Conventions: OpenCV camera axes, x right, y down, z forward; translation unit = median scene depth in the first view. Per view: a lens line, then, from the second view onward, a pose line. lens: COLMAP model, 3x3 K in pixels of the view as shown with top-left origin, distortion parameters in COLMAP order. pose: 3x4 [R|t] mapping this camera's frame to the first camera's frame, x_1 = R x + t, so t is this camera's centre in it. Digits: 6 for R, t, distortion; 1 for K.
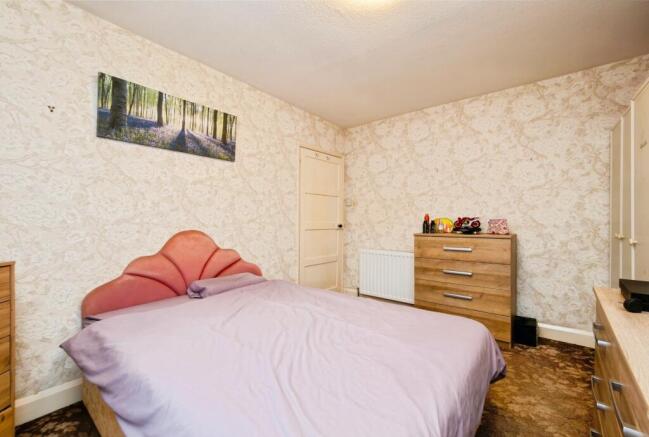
lens RADIAL K [[275.2, 0, 324.9], [0, 275.2, 219.1], [0, 0, 1]] dist [0.000106, -0.000520]
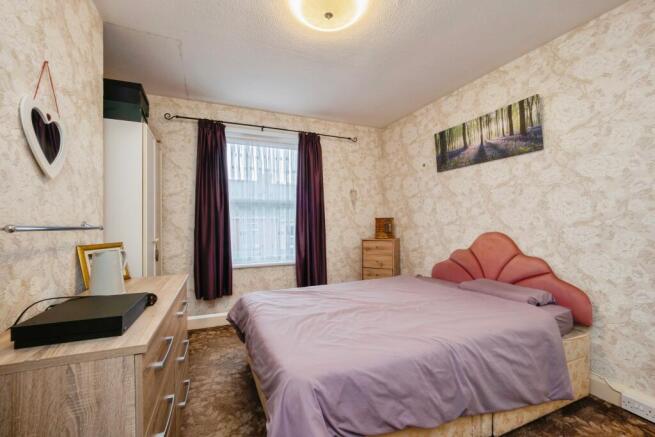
lens RADIAL K [[277.8, 0, 326.5], [0, 277.8, 217.6], [0, 0, 1]] dist [0.000106, -0.000520]
pose [[-0.432739, -0.021686, -0.901258, 0.763875], [0.005057, 0.999637, -0.026482, 0.010786], [0.901505, -0.016017, -0.432473, 0.885301]]
